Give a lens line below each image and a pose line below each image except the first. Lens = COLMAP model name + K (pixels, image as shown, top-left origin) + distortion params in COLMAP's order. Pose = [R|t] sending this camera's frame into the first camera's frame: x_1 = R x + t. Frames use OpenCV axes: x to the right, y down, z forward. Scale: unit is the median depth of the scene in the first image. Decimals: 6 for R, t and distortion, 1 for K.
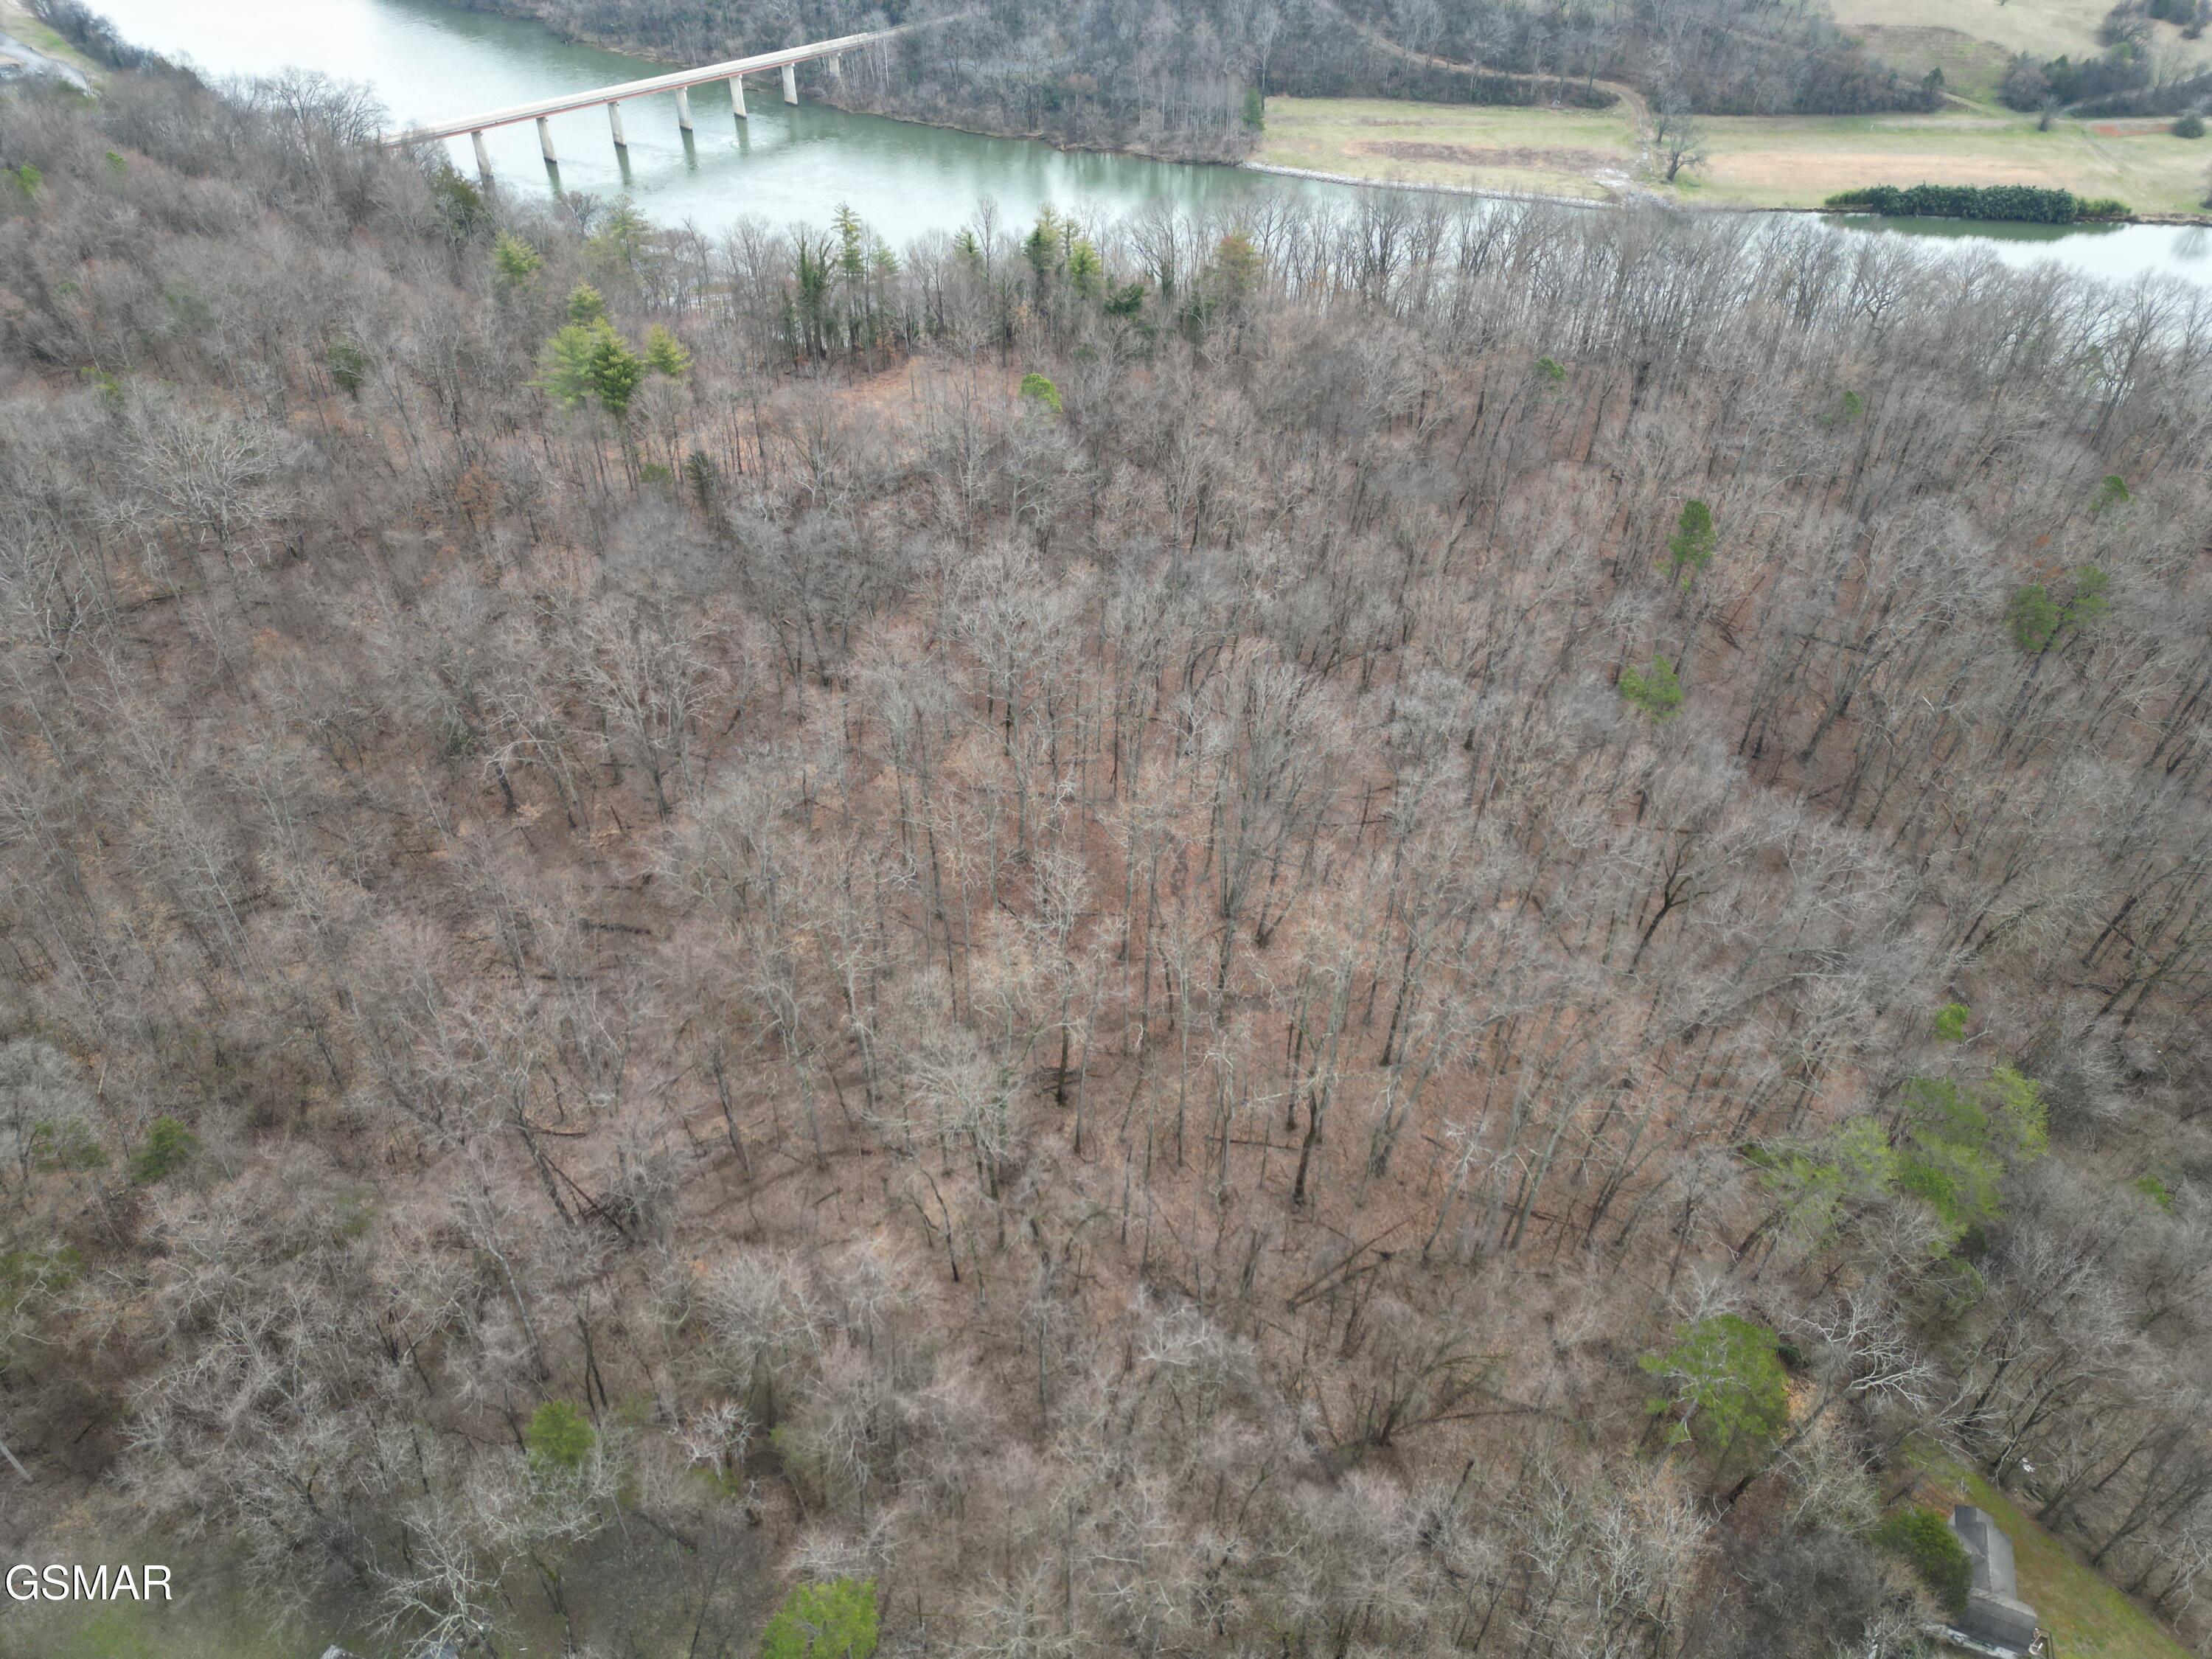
lens RADIAL K [[1553.0, 0, 1117.9], [0, 1553.0, 821.8], [0, 0, 1]] dist [0.084017, -0.071084]
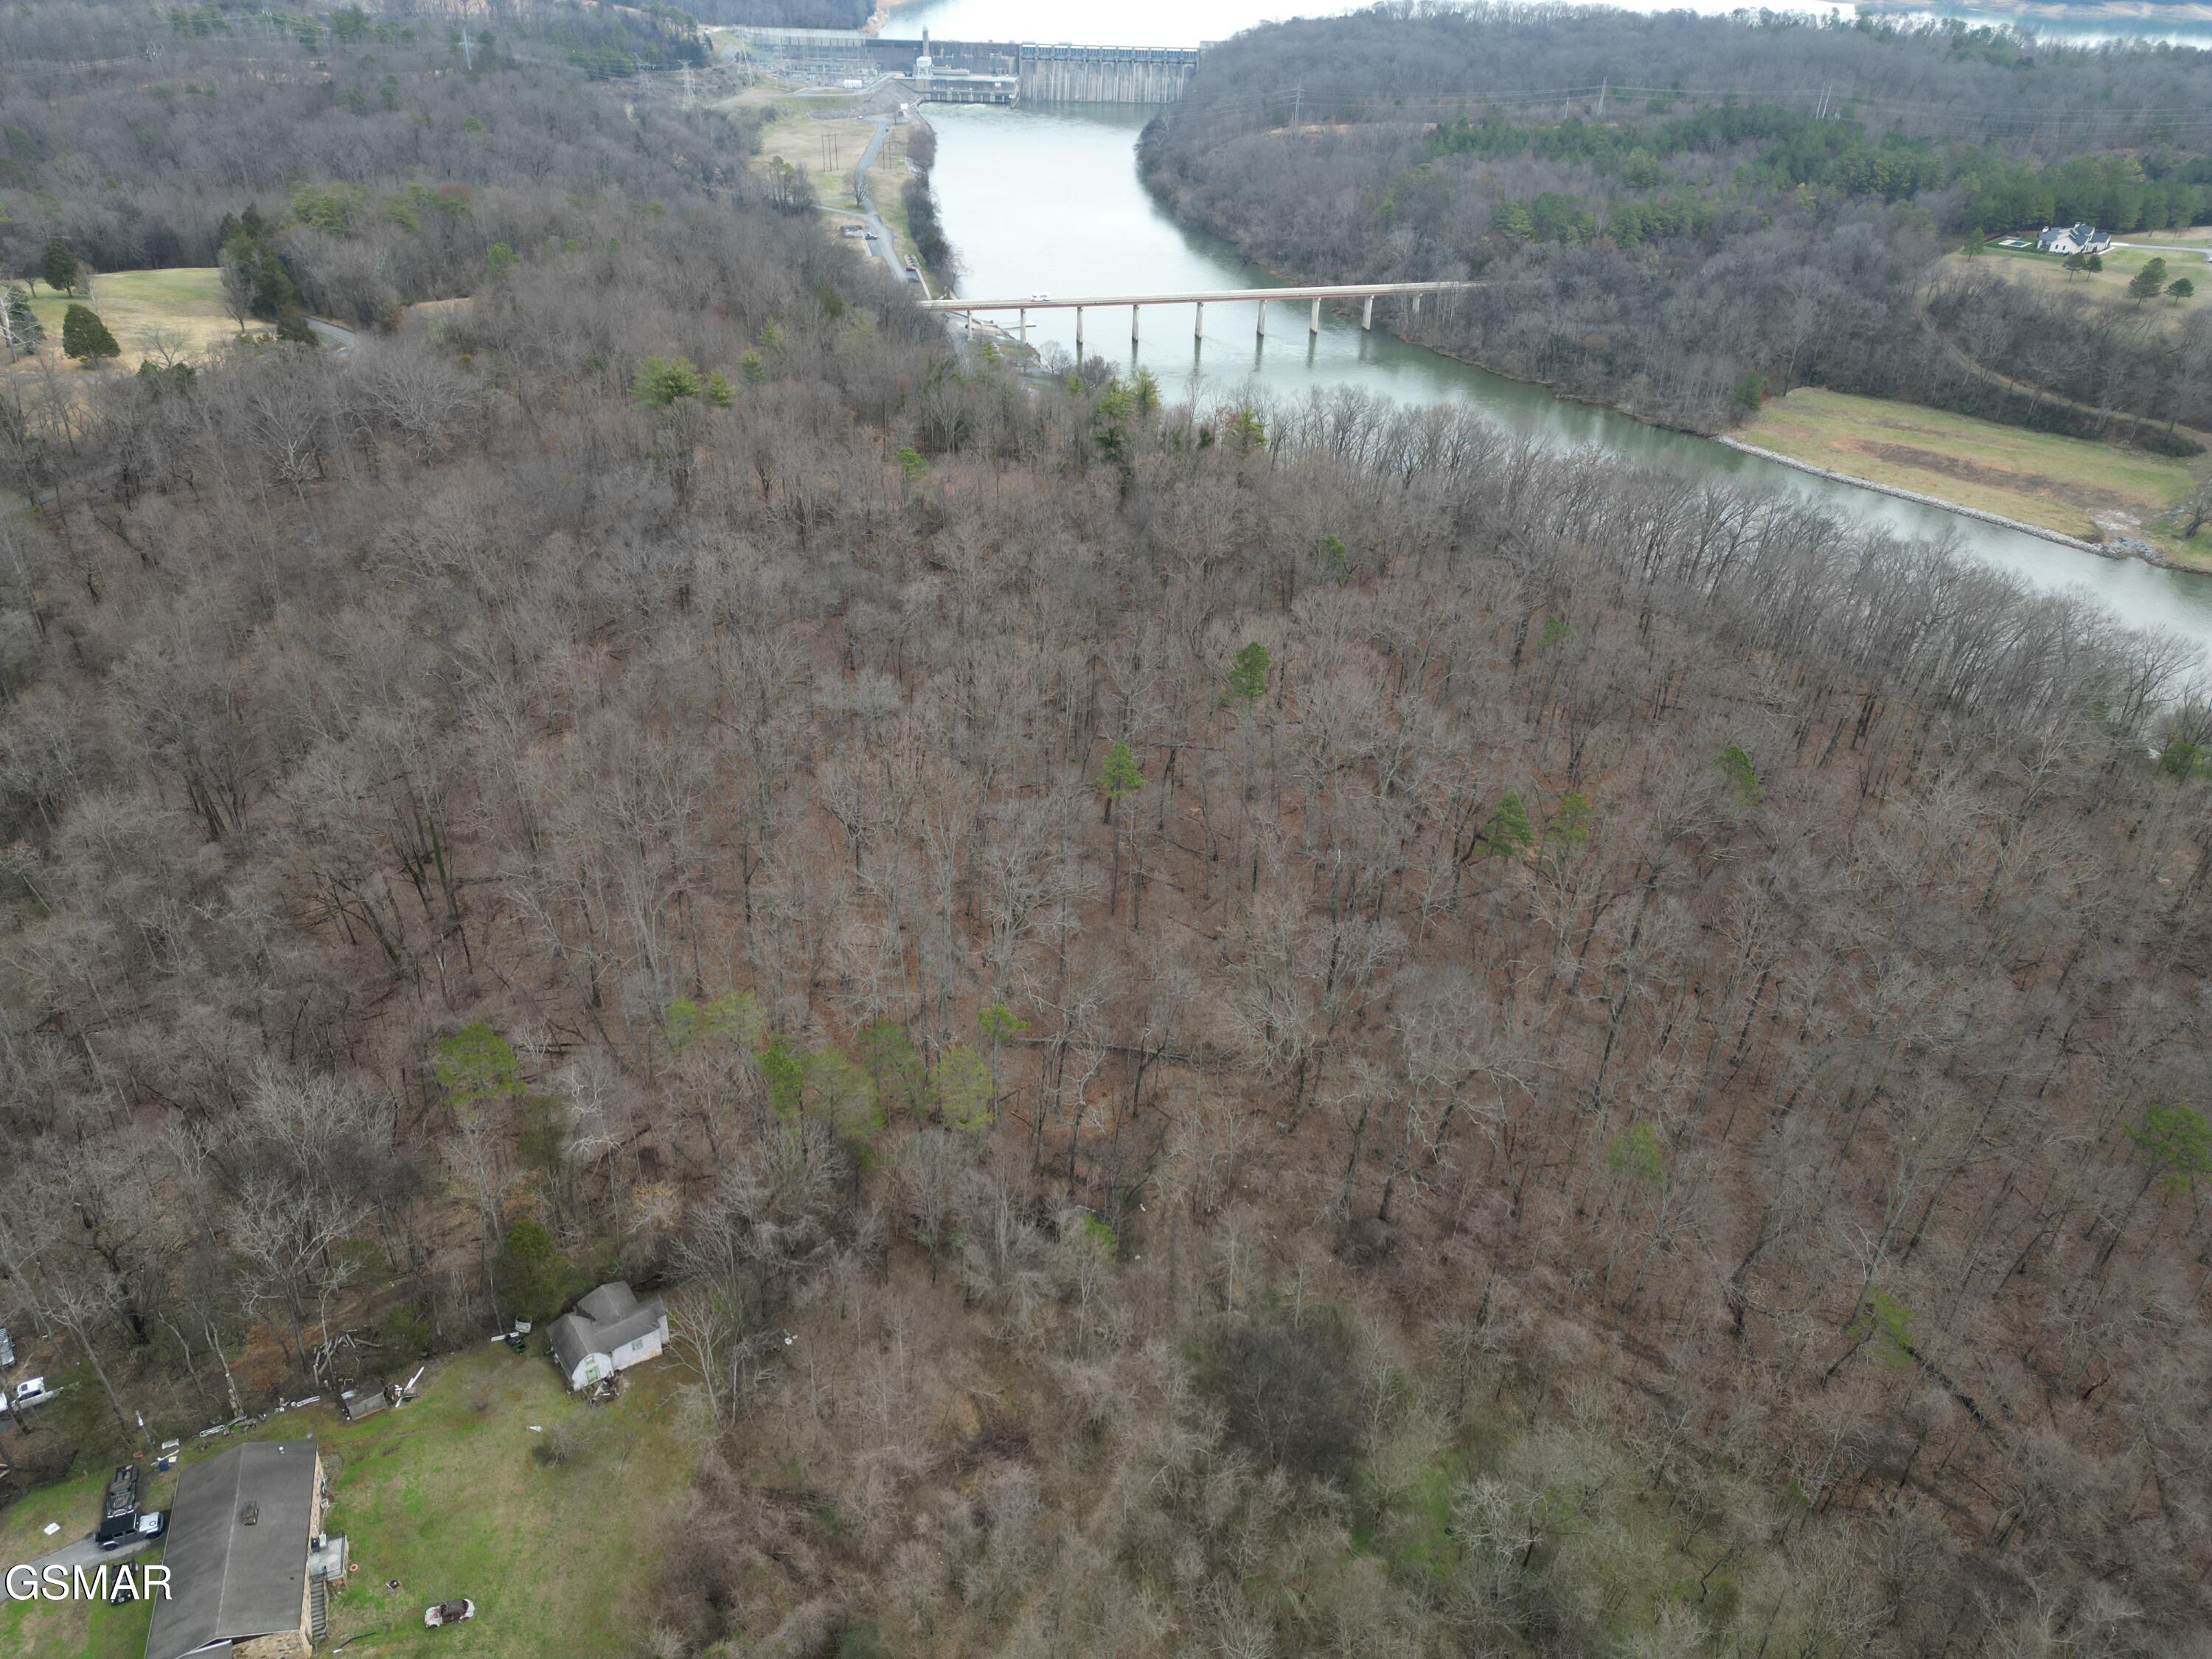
lens RADIAL K [[1553.0, 0, 1097.6], [0, 1553.0, 817.5], [0, 0, 1]] dist [0.084017, -0.071084]
pose [[0.834039, 0.291310, -0.468526, 0.284813], [-0.357002, 0.932438, -0.055759, 0.008110], [0.420628, 0.213770, 0.881688, -0.007726]]
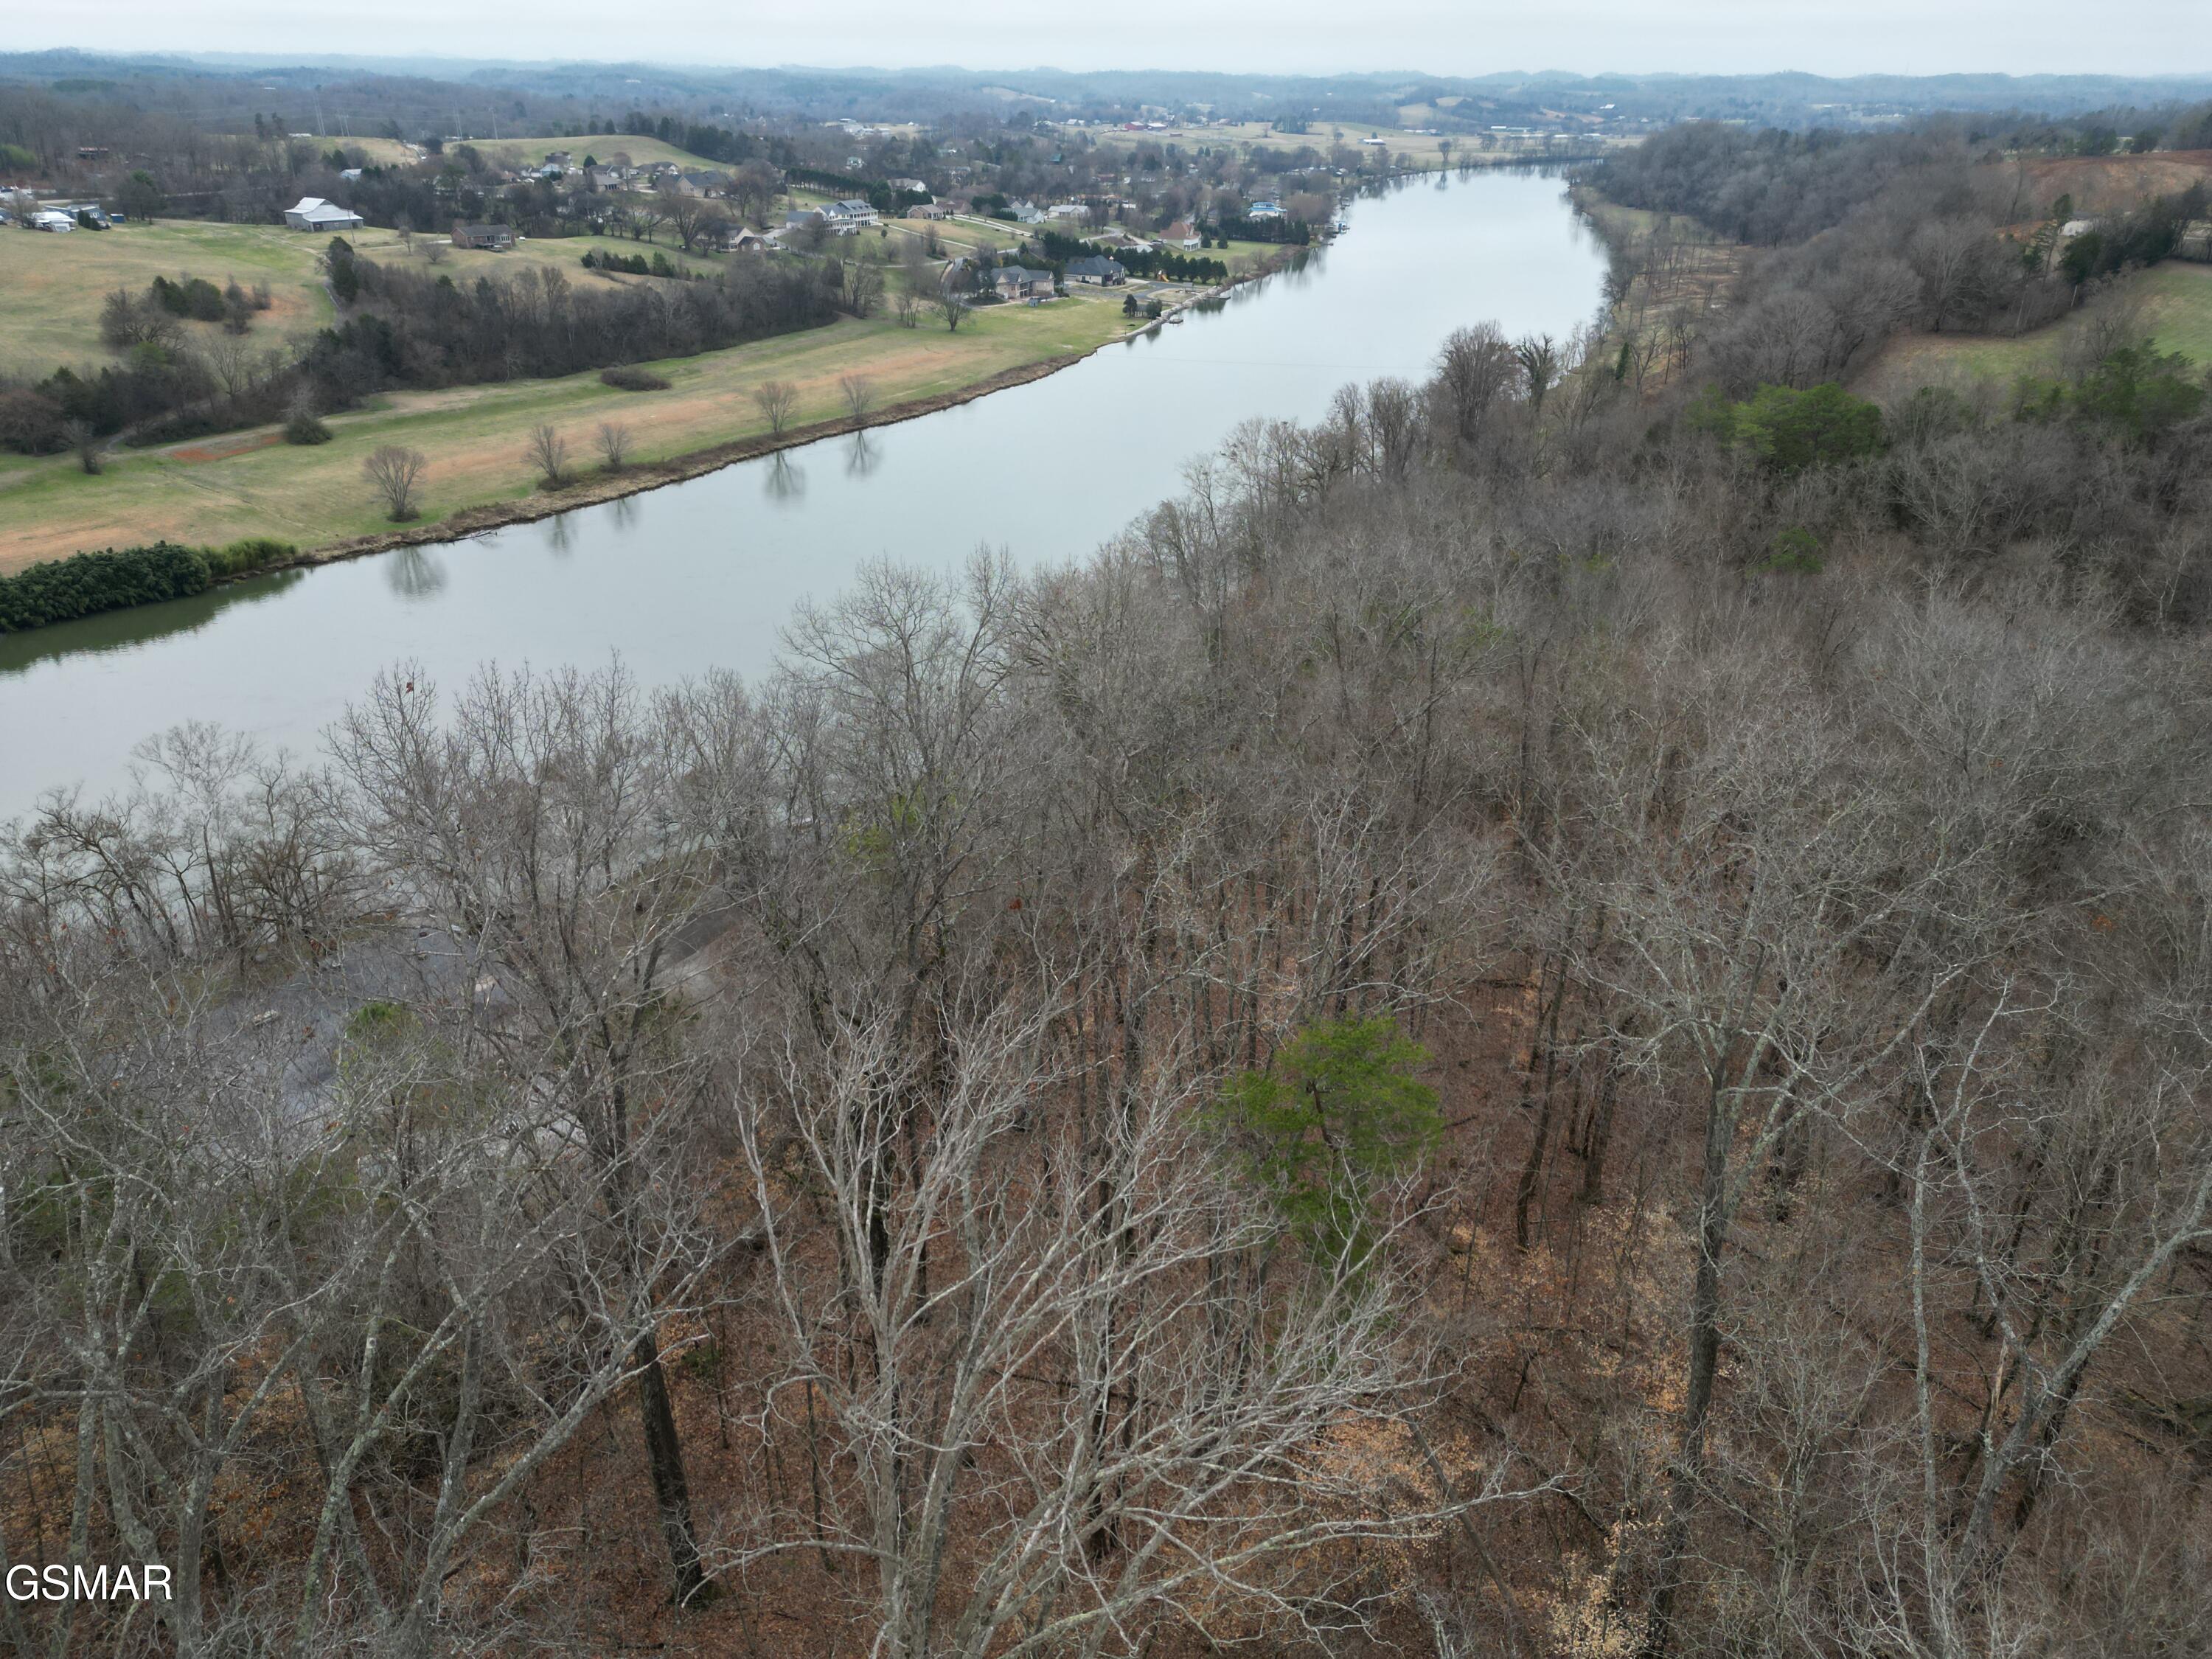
lens RADIAL K [[1553.0, 0, 1096.5], [0, 1553.0, 799.5], [0, 0, 1]] dist [0.084017, -0.071084]
pose [[0.519647, -0.359487, 0.775072, 0.264103], [0.531396, 0.846347, 0.036271, -0.146598], [-0.669019, 0.393022, 0.630831, 0.407966]]
